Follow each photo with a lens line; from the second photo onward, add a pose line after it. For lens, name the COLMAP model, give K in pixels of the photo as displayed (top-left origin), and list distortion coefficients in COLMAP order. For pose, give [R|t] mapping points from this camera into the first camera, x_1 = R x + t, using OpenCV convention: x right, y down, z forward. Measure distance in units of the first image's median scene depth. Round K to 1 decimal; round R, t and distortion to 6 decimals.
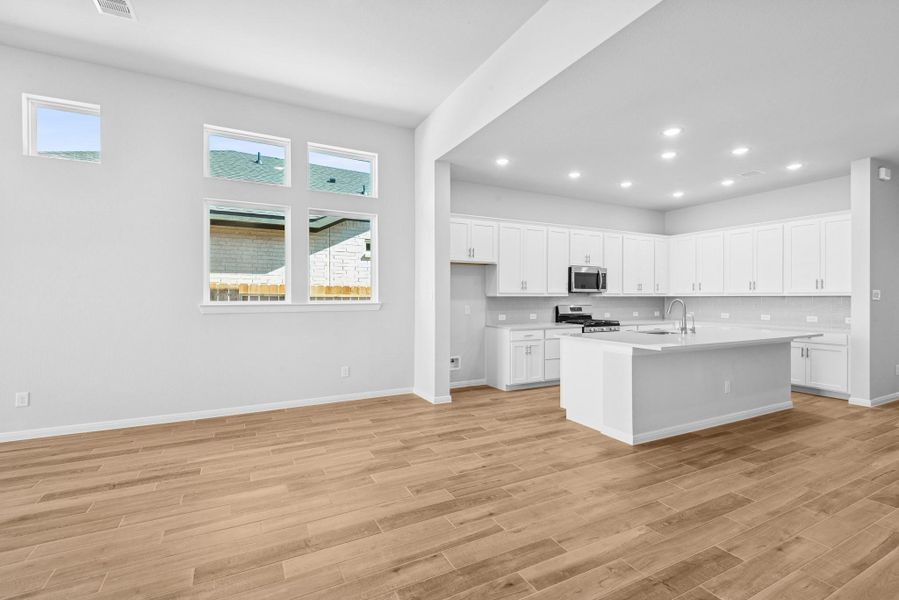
lens RADIAL K [[407.7, 0, 451.1], [0, 407.7, 296.2], [0, 0, 1]] dist [0.004717, 0.000113]
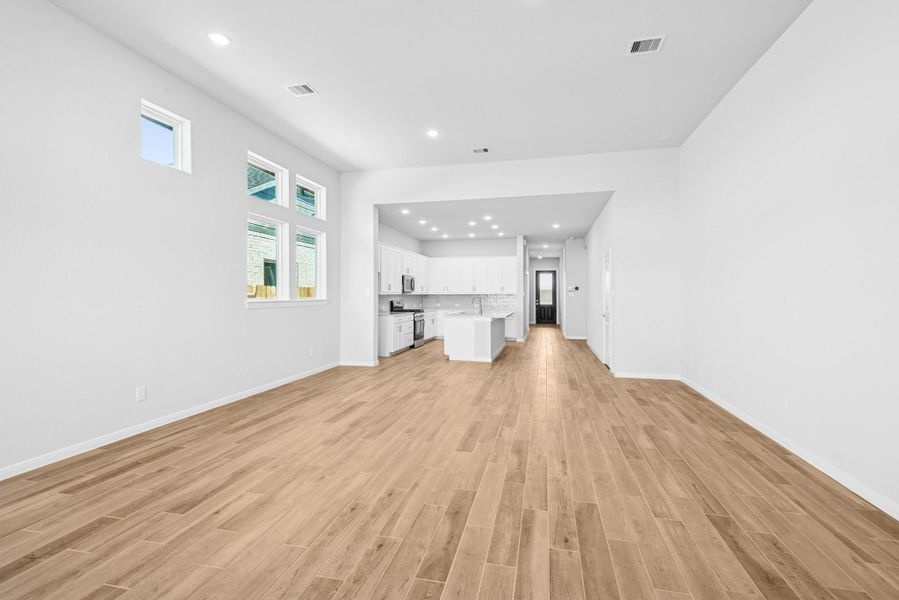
lens RADIAL K [[407.7, 0, 451.1], [0, 407.7, 296.2], [0, 0, 1]] dist [0.004717, 0.000113]
pose [[0.655367, -0.002637, 0.755306, -1.137236], [0.000219, 0.999995, 0.003302, 0.002767], [-0.755311, -0.001999, 0.655364, -0.228849]]
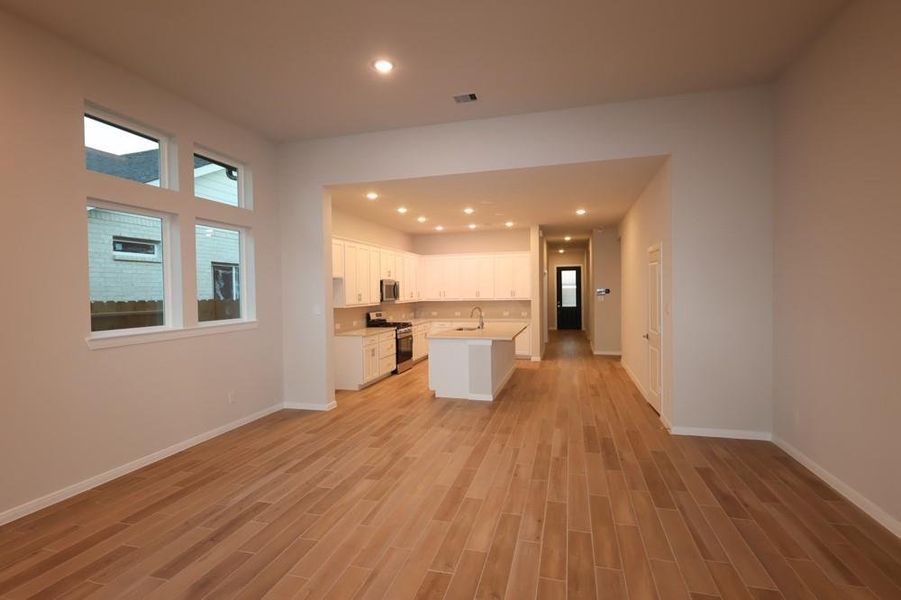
lens RADIAL K [[431.8, 0, 450.5], [0, 431.8, 300.0], [0, 0, 1]] dist [-0.014534, 0.000572]
pose [[0.685885, -0.024989, 0.727281, -0.741102], [0.014118, 0.999679, 0.021034, -0.056636], [-0.727573, -0.004159, 0.686017, -0.028595]]
